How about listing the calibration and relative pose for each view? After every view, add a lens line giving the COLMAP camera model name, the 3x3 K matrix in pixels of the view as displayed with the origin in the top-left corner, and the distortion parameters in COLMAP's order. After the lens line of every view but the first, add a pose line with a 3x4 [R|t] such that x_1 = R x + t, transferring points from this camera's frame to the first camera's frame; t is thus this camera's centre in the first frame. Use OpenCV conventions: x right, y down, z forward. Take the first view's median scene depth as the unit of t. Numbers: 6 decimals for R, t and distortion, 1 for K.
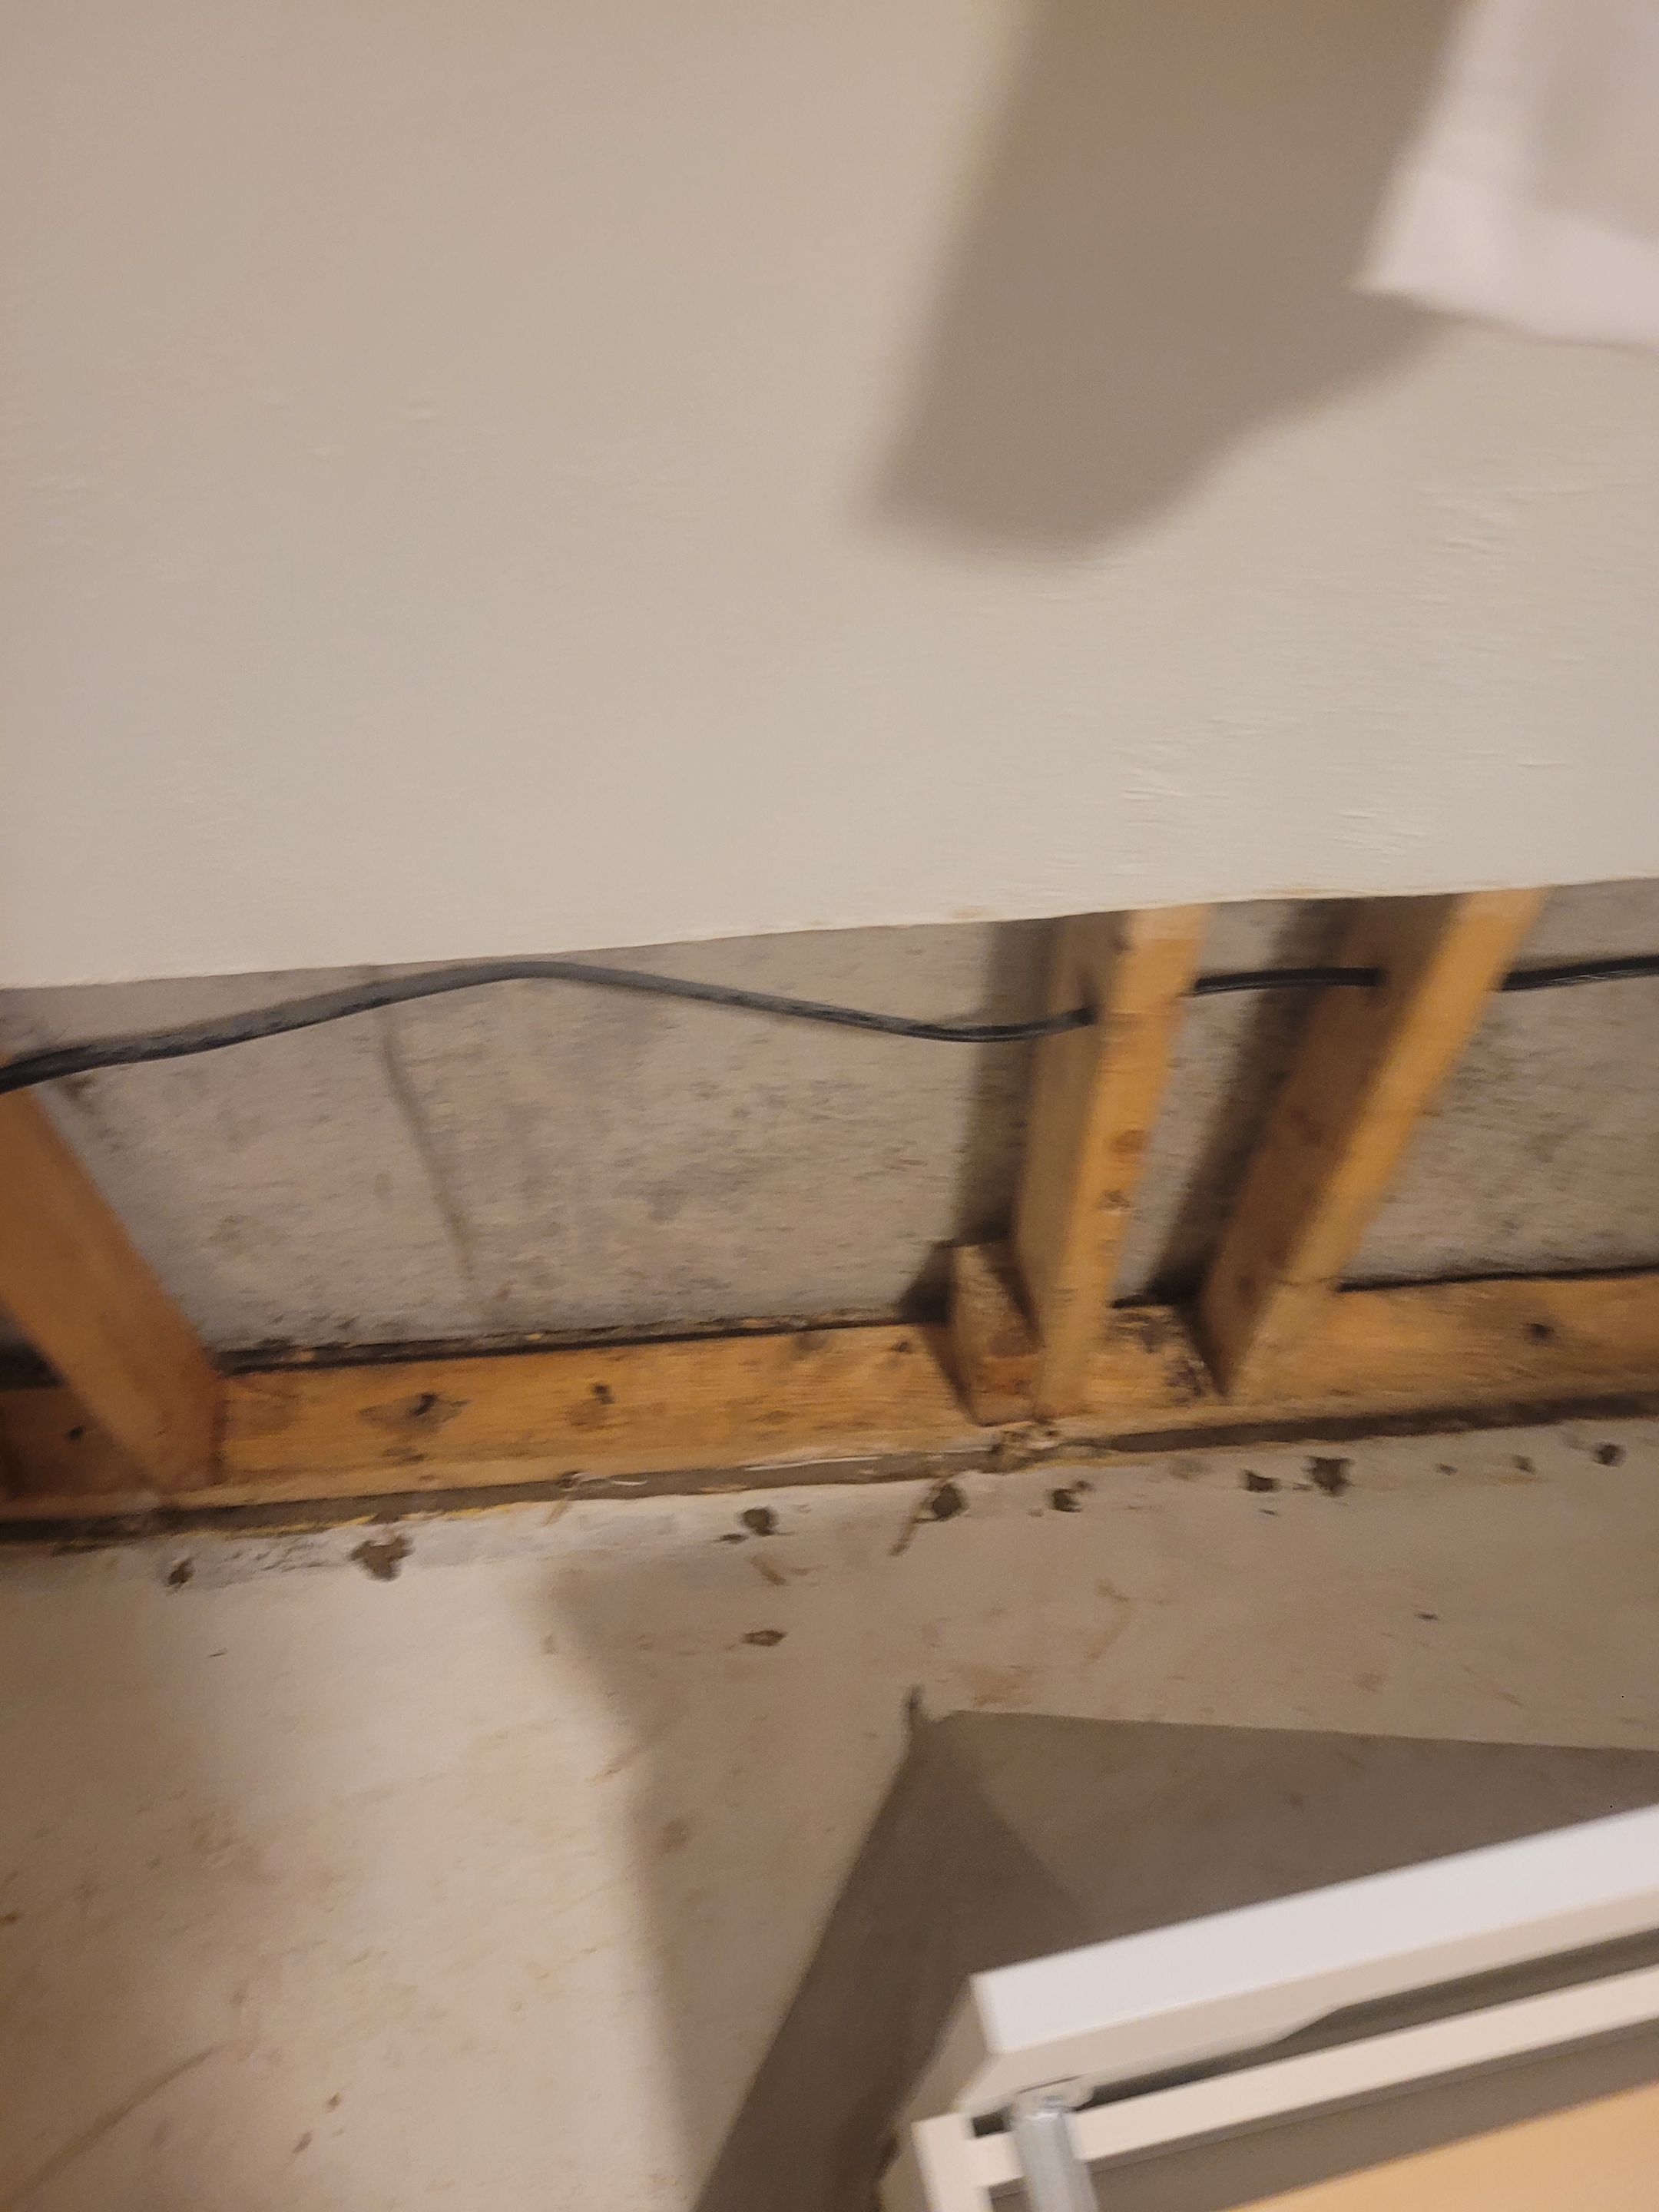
lens RADIAL K [[1627.9, 0, 824.8], [0, 1627.9, 1105.9], [0, 0, 1]] dist [0.026124, -0.022596]
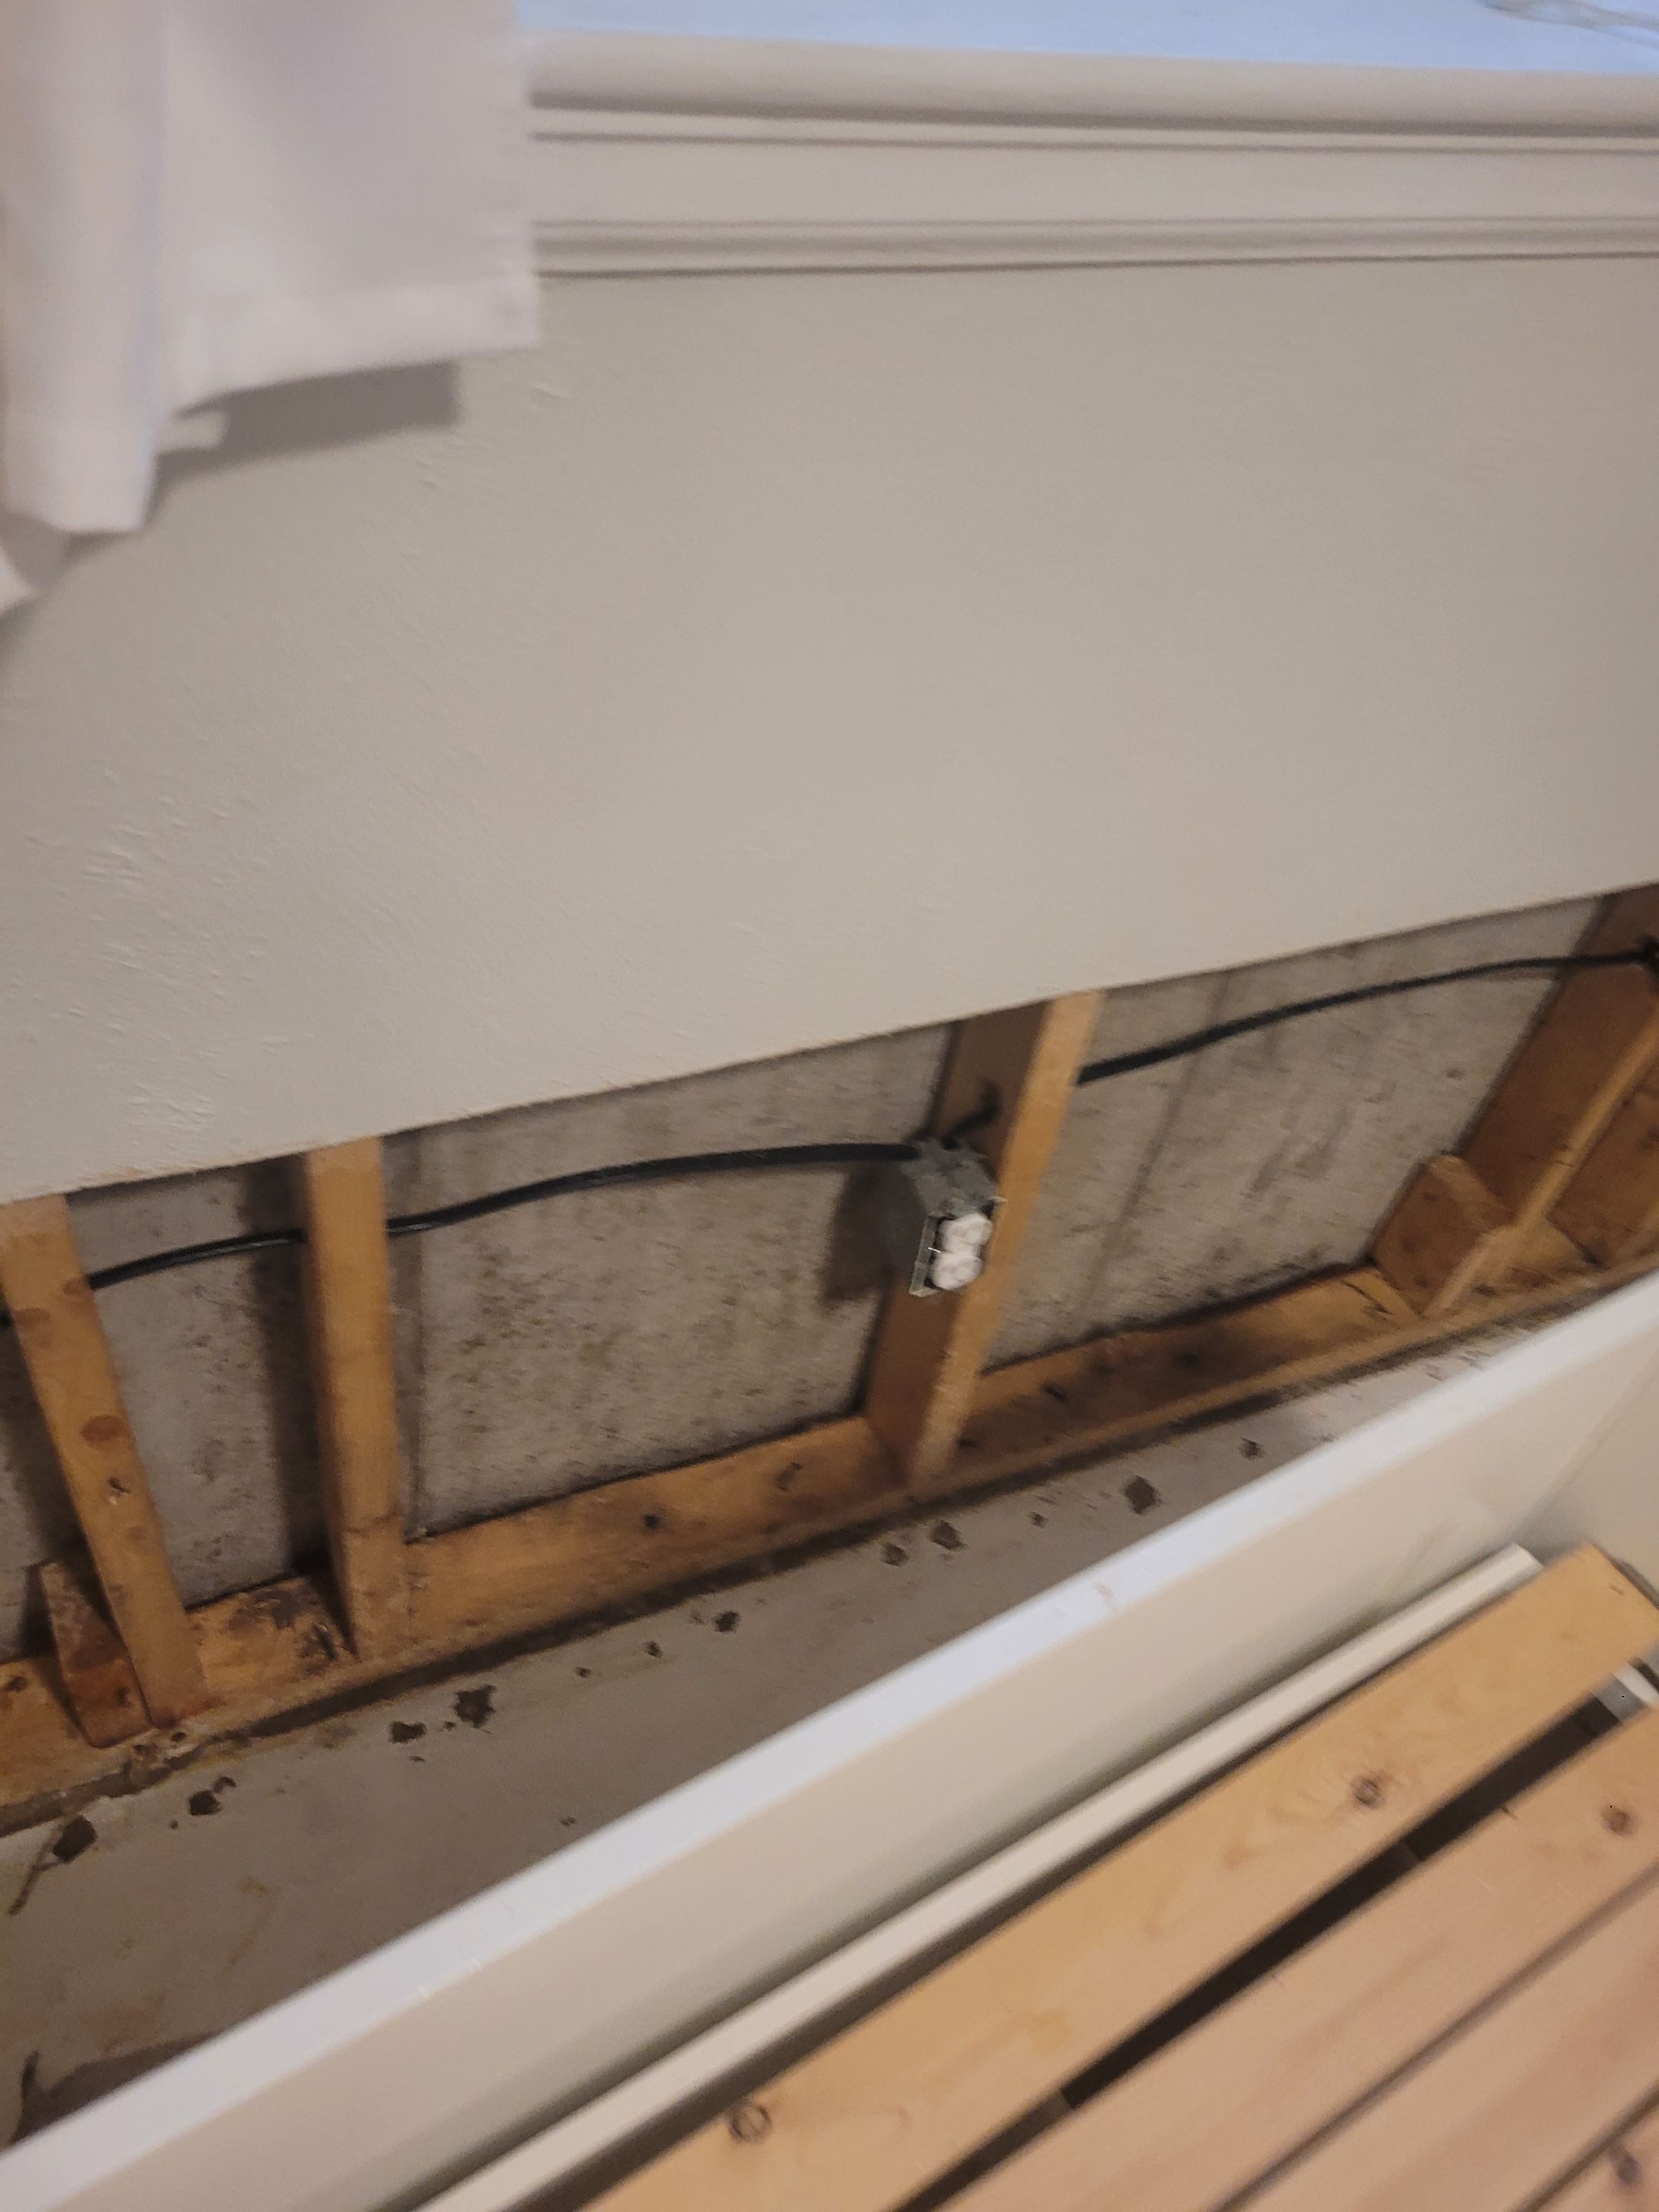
lens RADIAL K [[1627.9, 0, 832.1], [0, 1627.9, 1105.2], [0, 0, 1]] dist [0.026124, -0.022596]
pose [[0.932740, -0.129883, 0.336343, 0.220344], [0.183306, 0.974130, -0.132170, 0.032689], [-0.310475, 0.184934, 0.932419, -0.109440]]
